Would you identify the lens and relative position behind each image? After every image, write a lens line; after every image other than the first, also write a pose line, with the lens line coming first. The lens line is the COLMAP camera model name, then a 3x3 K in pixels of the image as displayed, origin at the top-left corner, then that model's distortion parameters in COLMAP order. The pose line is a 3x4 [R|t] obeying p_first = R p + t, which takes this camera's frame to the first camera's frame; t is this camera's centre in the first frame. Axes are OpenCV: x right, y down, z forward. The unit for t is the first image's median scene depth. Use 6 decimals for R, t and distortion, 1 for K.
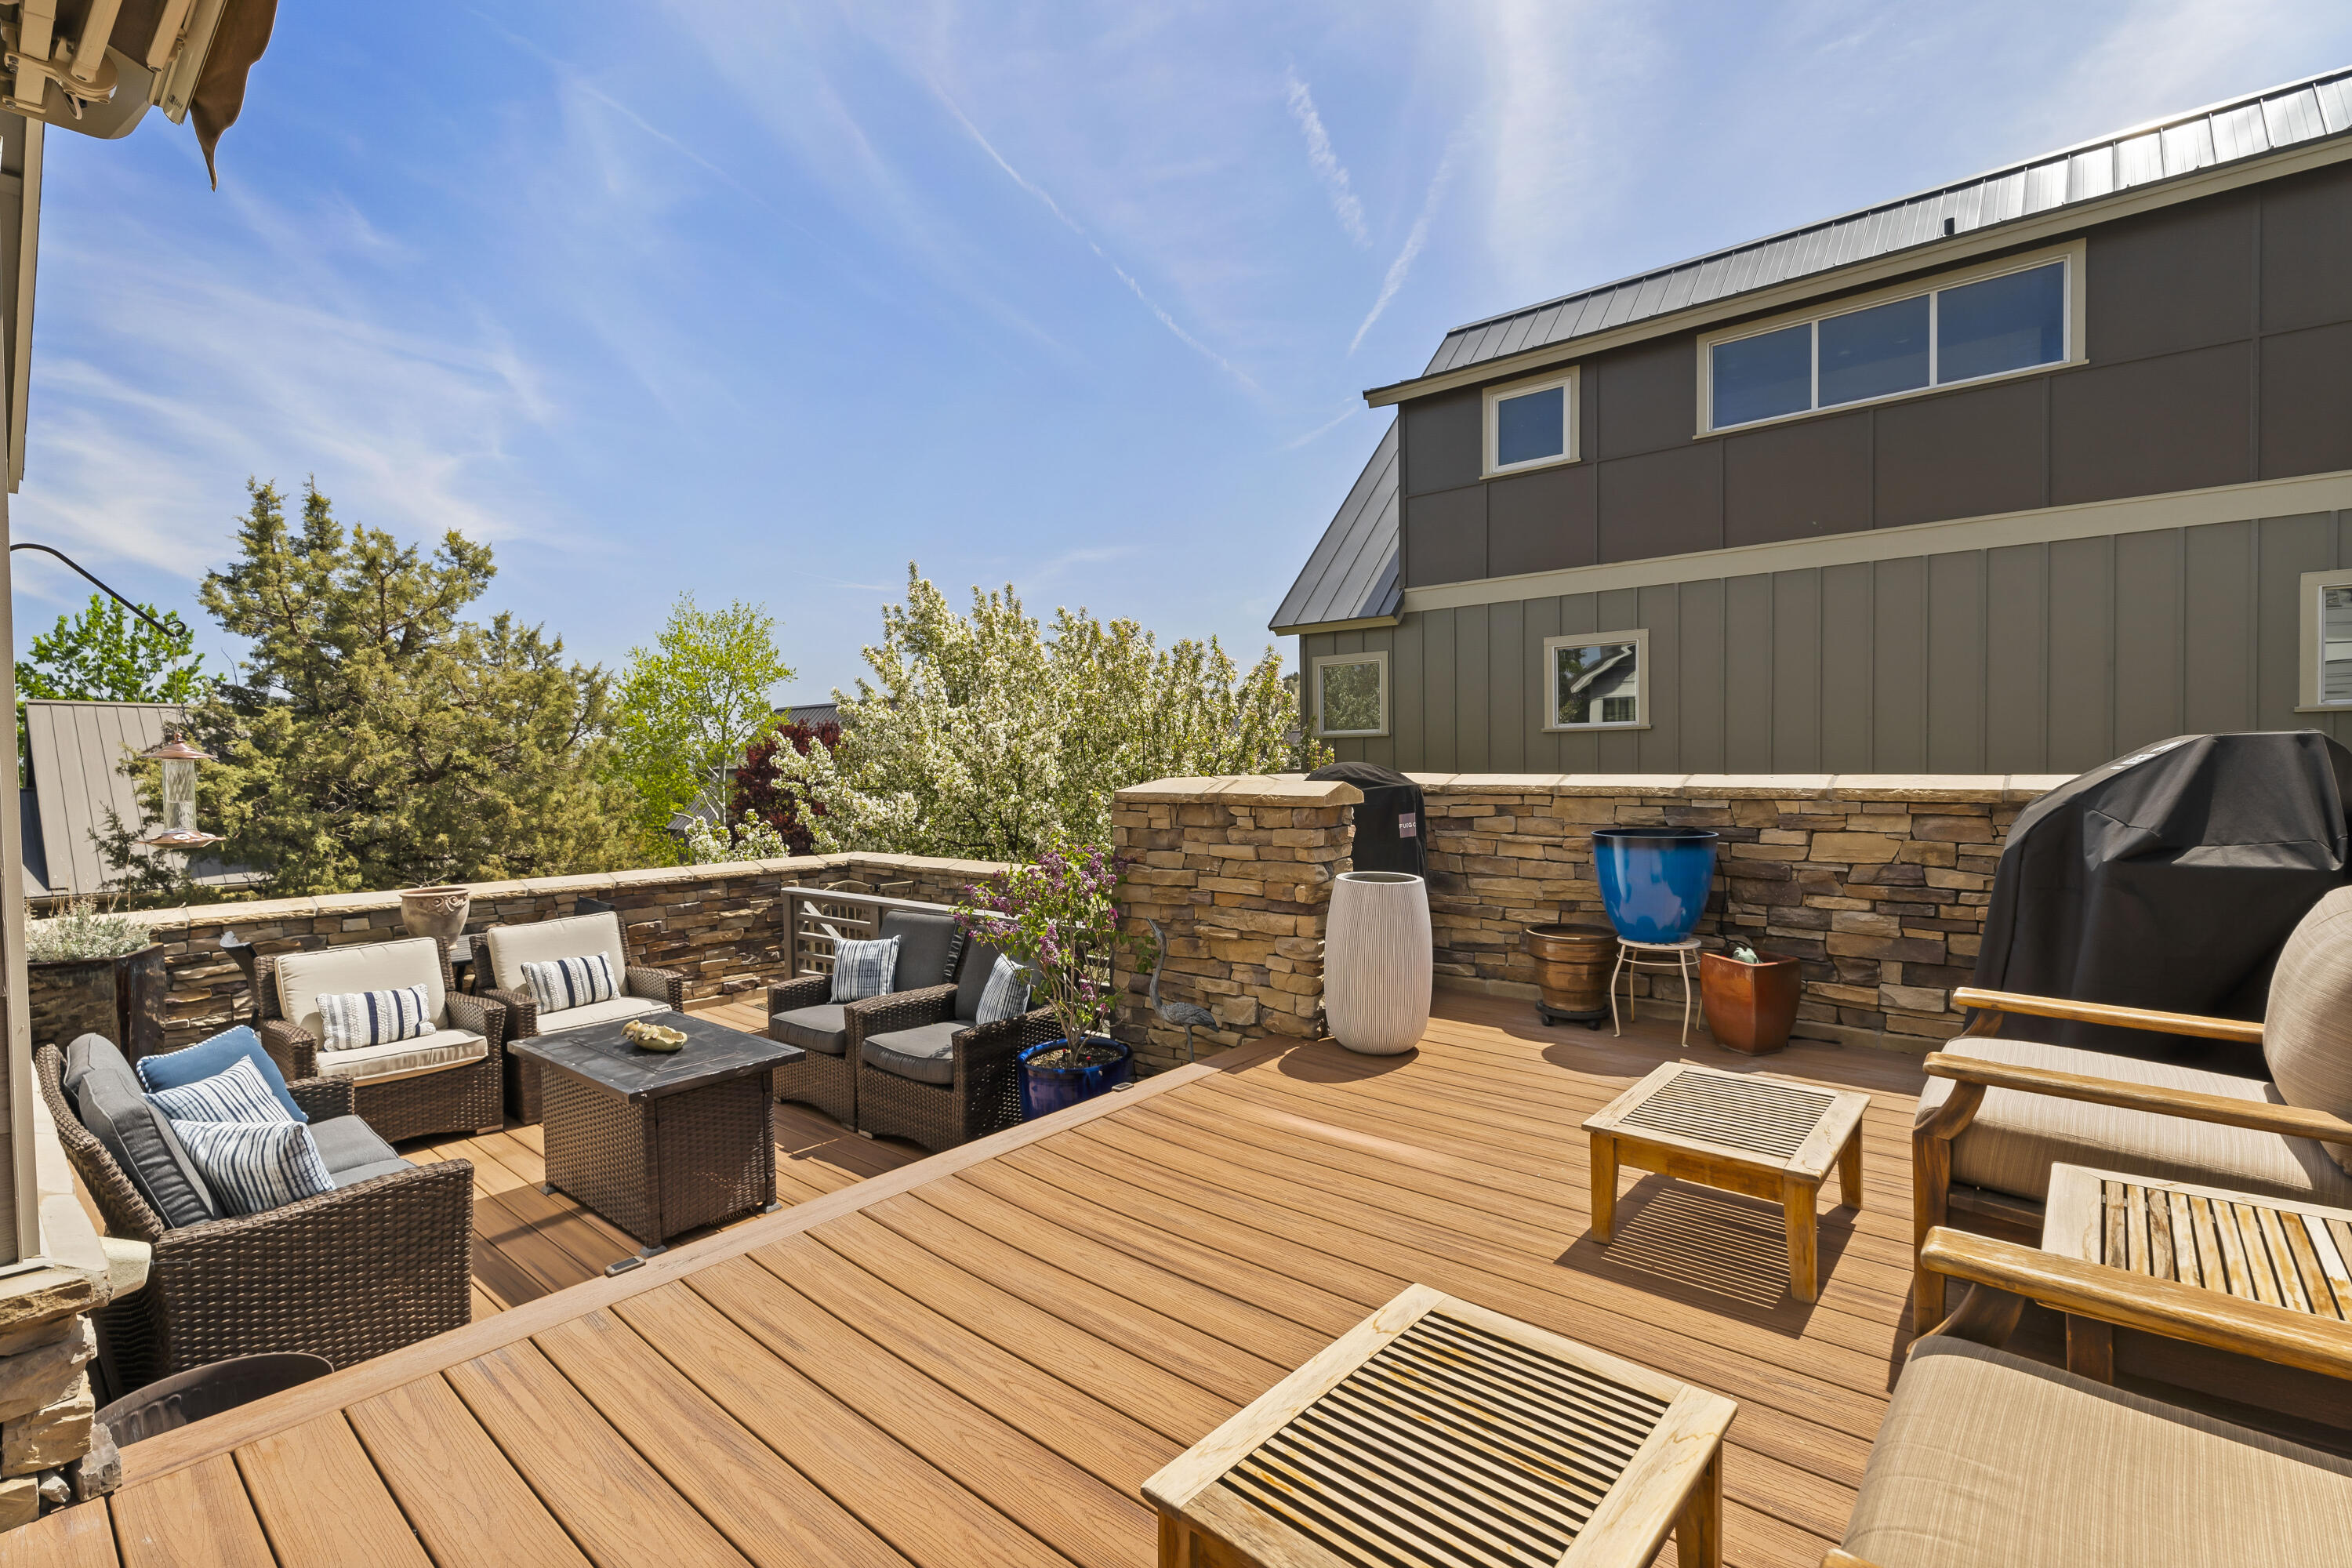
lens RADIAL K [[1063.5, 0, 1167.0], [0, 1063.5, 758.8], [0, 0, 1]] dist [-0.000063, -0.000126]
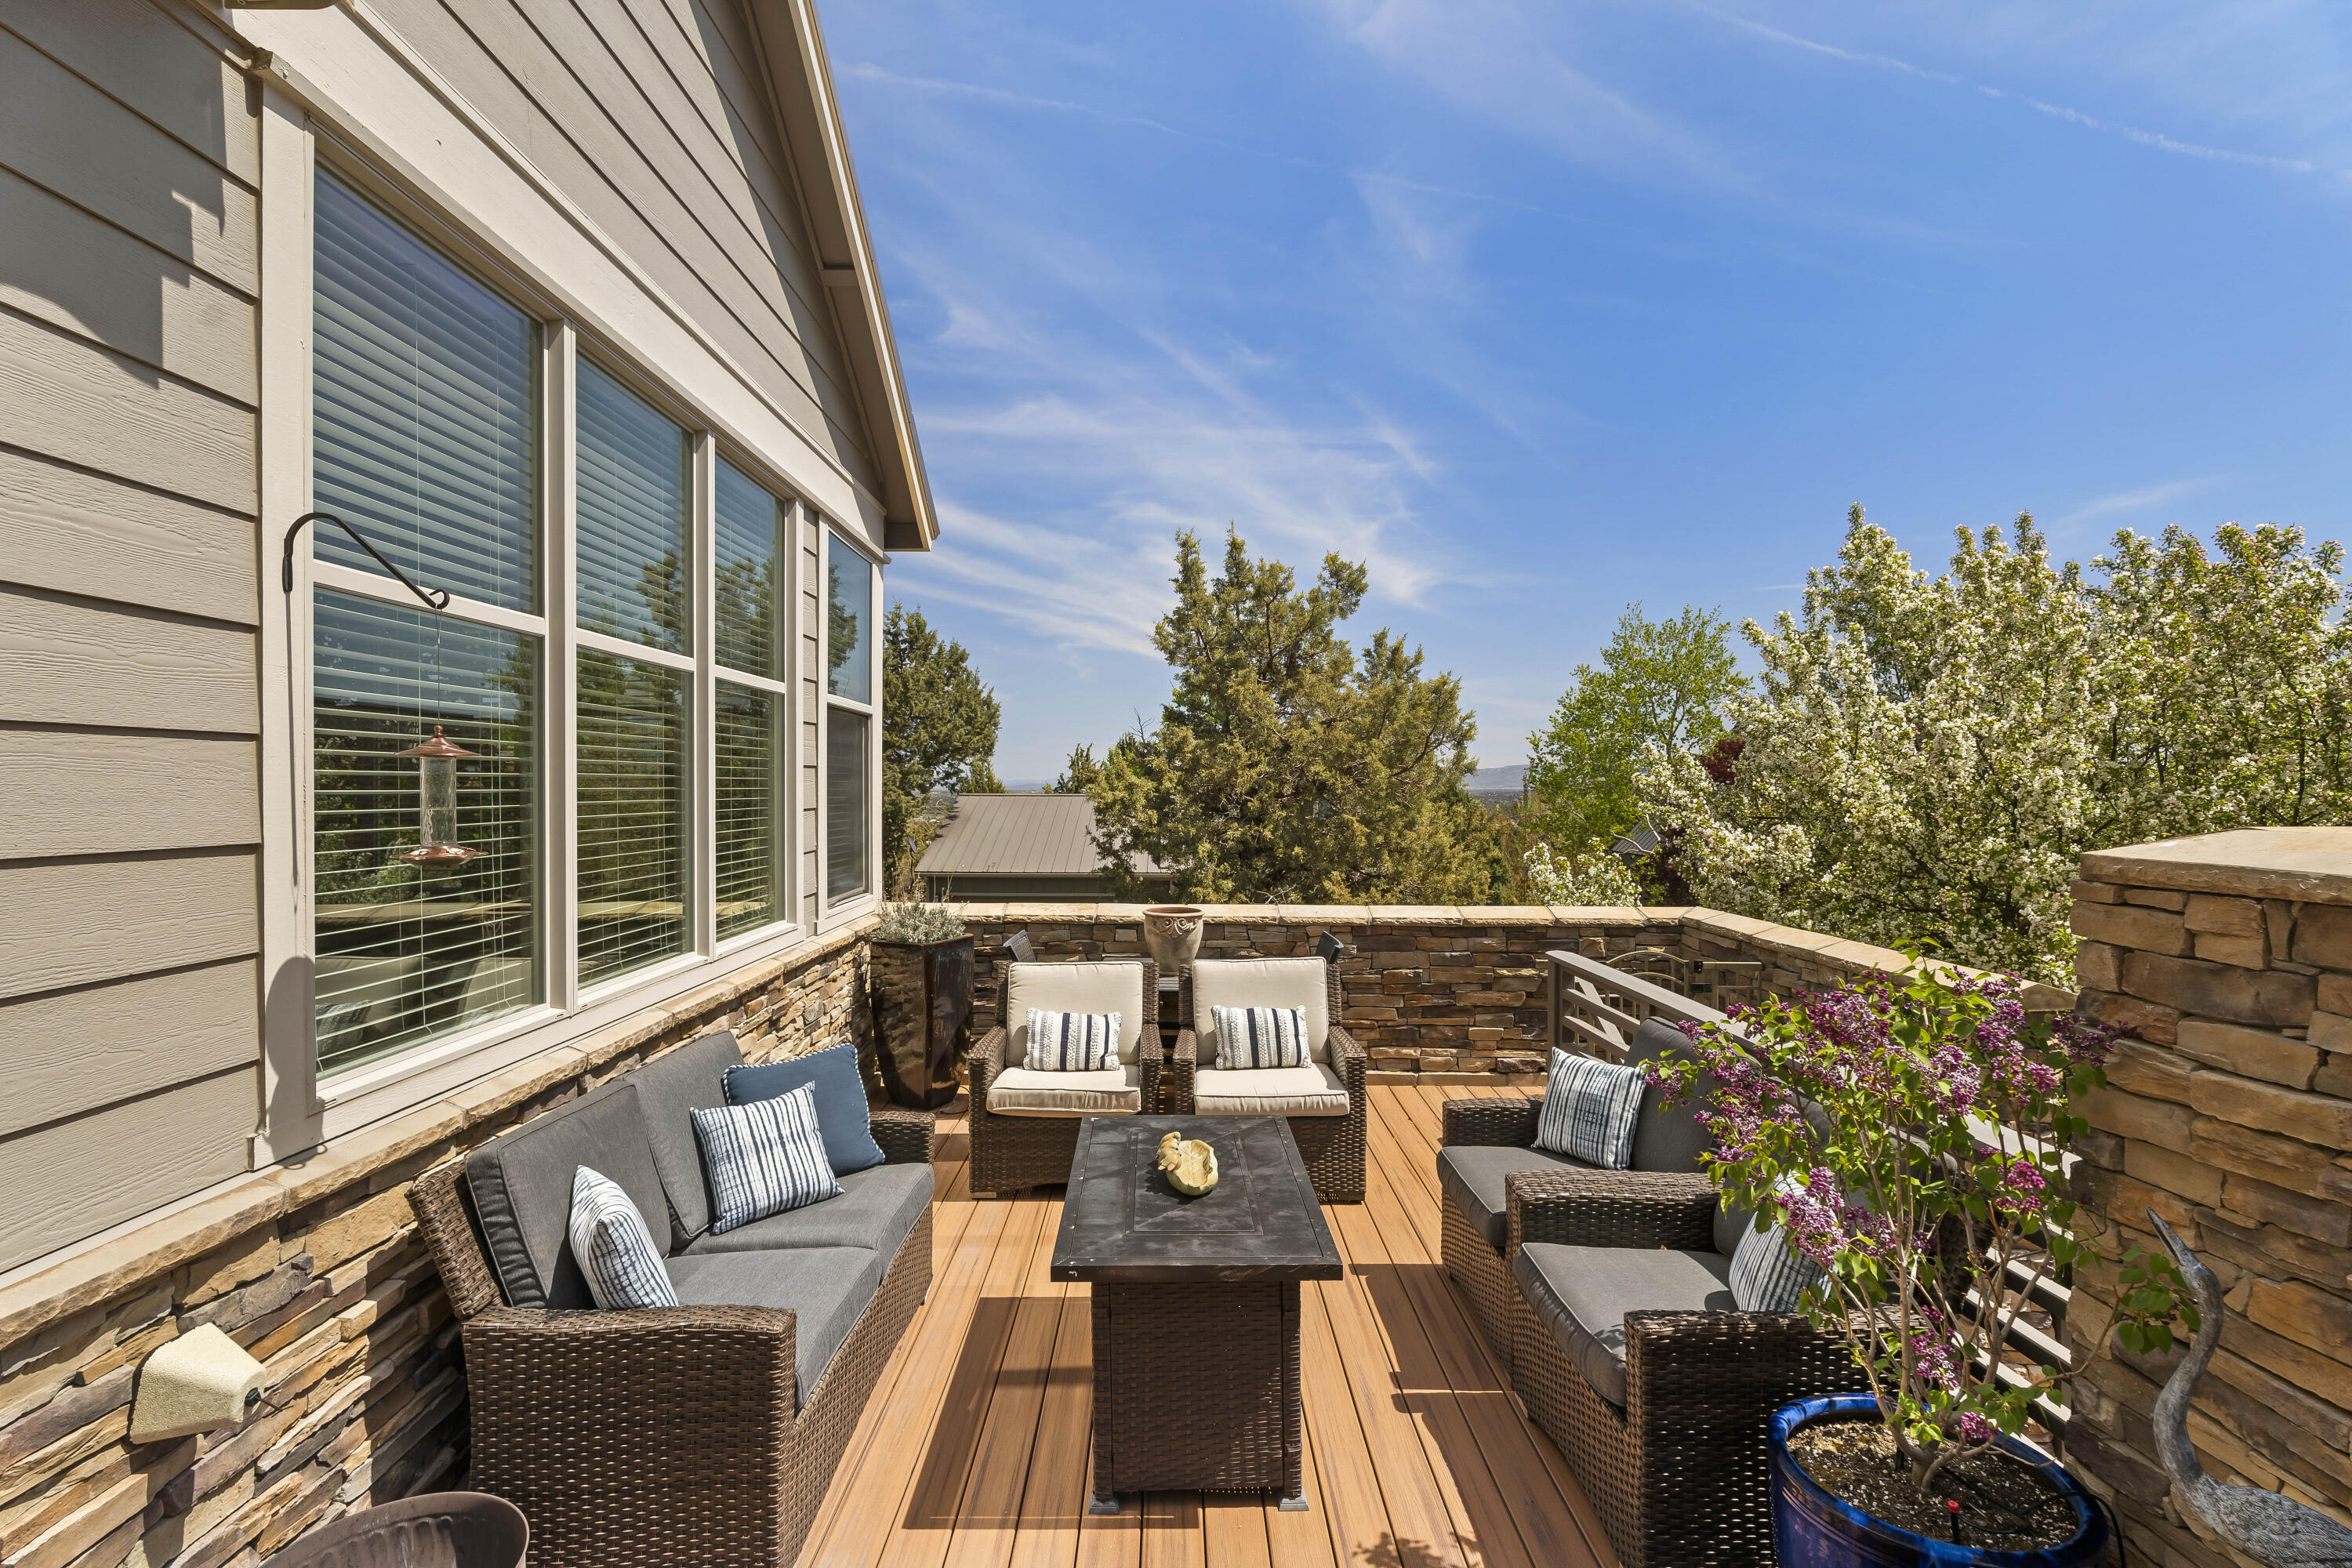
lens RADIAL K [[1060.6, 0, 1174.9], [0, 1060.6, 794.2], [0, 0, 1]] dist [0.002490, -0.000316]
pose [[0.650635, 0.020519, -0.759113, 0.017785], [-0.010569, 0.999783, 0.017966, 0.002650], [0.759317, -0.003666, 0.650711, 0.255282]]
